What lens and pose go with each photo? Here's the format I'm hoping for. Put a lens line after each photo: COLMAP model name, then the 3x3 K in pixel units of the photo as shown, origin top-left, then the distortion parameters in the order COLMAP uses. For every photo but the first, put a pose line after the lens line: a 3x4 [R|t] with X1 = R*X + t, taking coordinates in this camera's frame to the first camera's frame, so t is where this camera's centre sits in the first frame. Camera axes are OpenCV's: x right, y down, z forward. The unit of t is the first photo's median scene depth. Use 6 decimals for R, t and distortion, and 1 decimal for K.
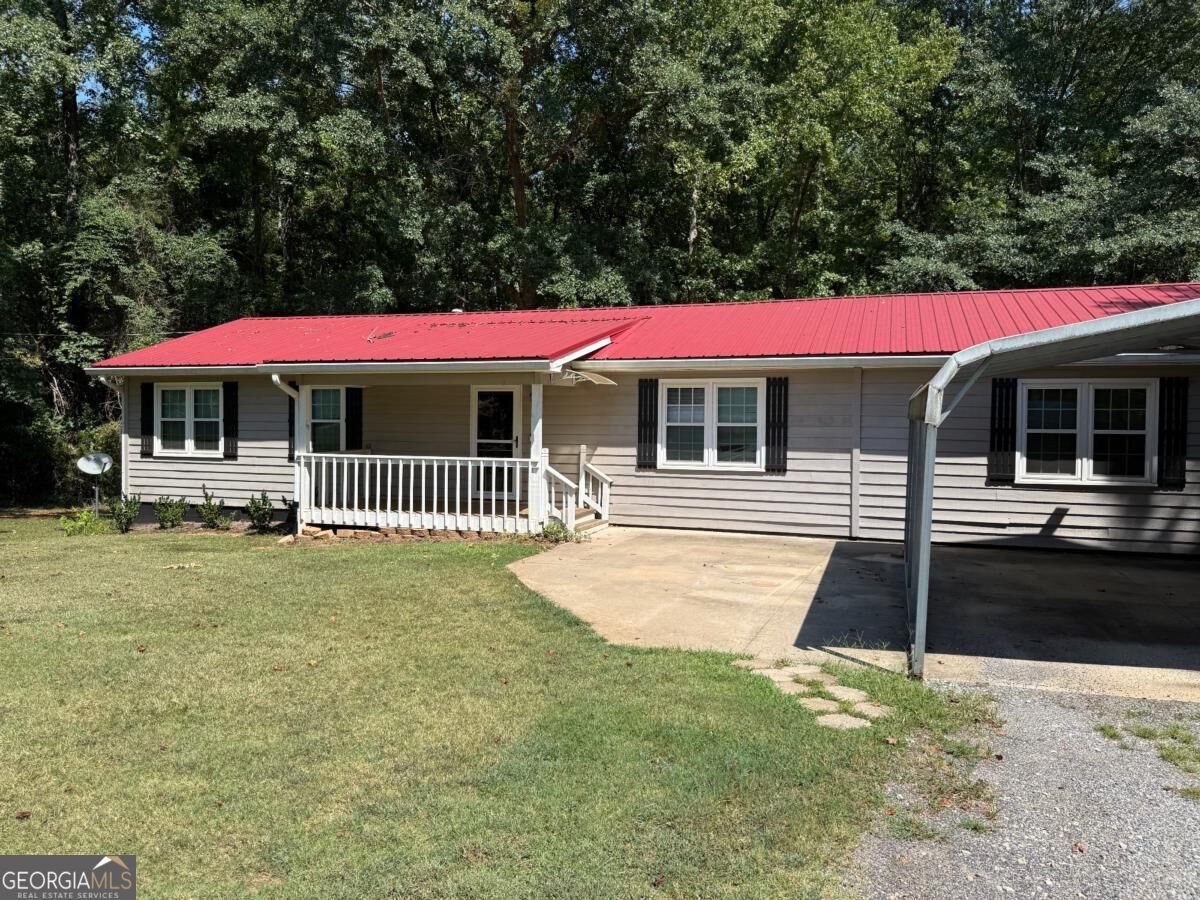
lens RADIAL K [[847.8, 0, 602.7], [0, 847.8, 438.4], [0, 0, 1]] dist [-0.002125, -0.001023]
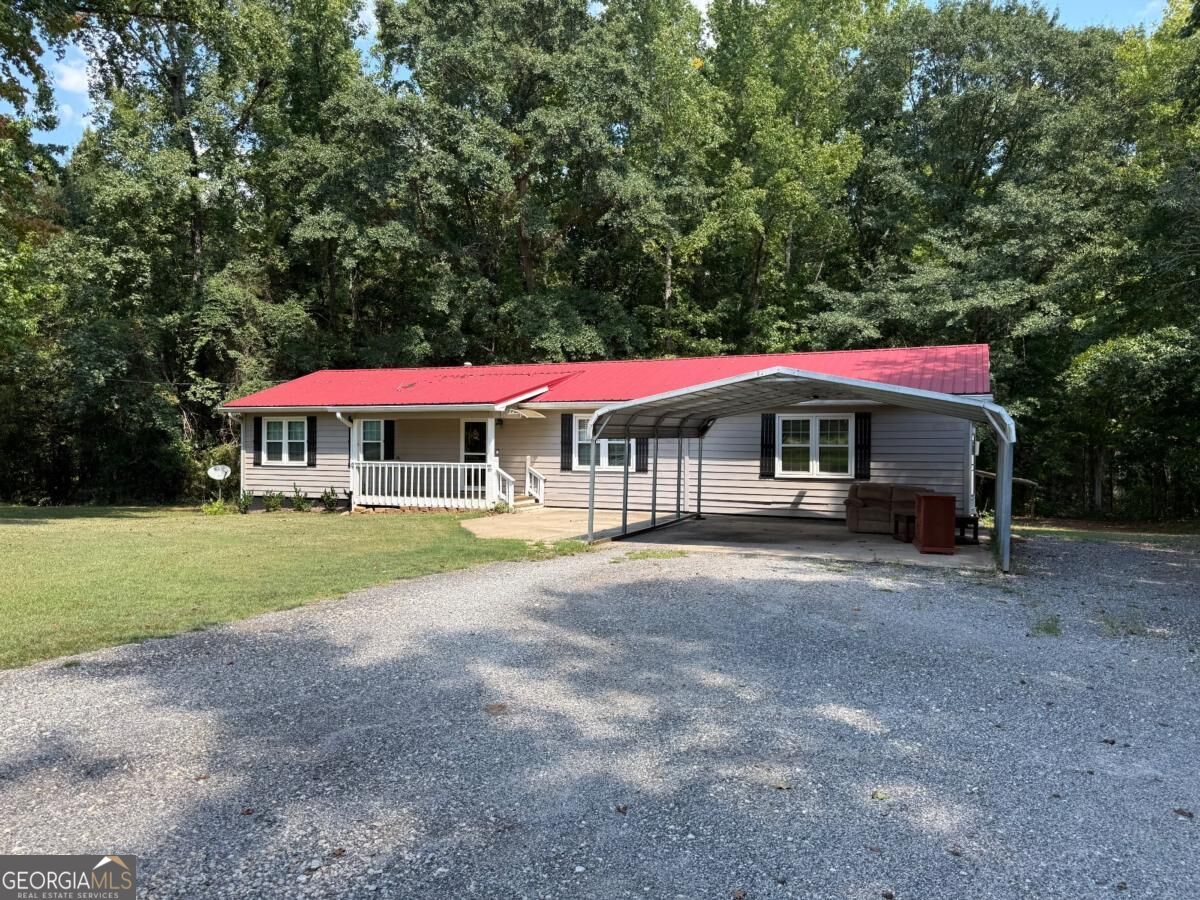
lens RADIAL K [[852.6, 0, 607.1], [0, 852.6, 447.3], [0, 0, 1]] dist [0.050417, -0.084087]
pose [[0.996573, -0.003626, -0.082633, 0.174773], [0.002250, 0.999857, -0.016744, 0.012953], [0.082682, 0.016501, 0.996439, -0.393393]]
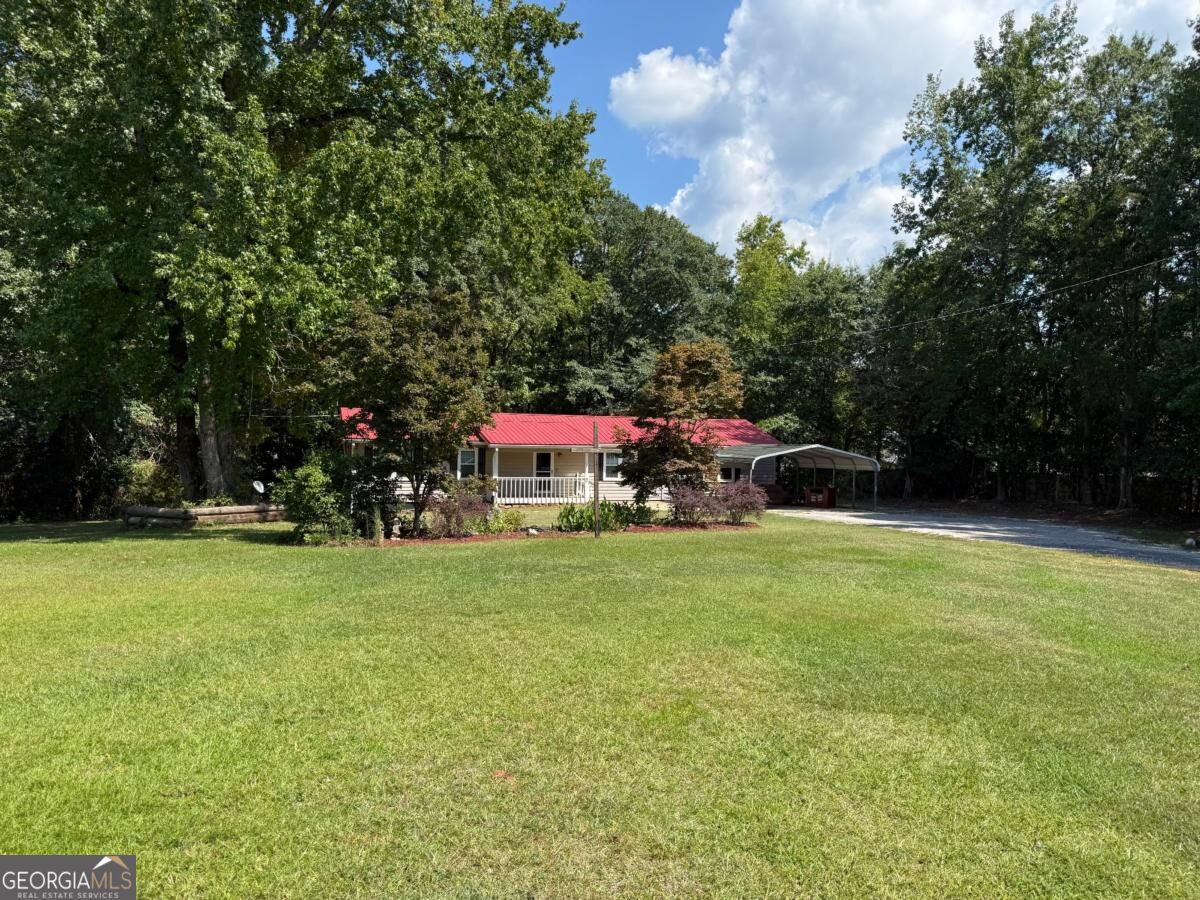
lens RADIAL K [[852.6, 0, 607.1], [0, 852.6, 447.3], [0, 0, 1]] dist [0.050417, -0.084087]
pose [[0.772314, 0.005726, 0.635215, -1.182535], [0.002593, 0.999923, -0.012166, -0.028169], [-0.635236, 0.011044, 0.772239, -0.840902]]
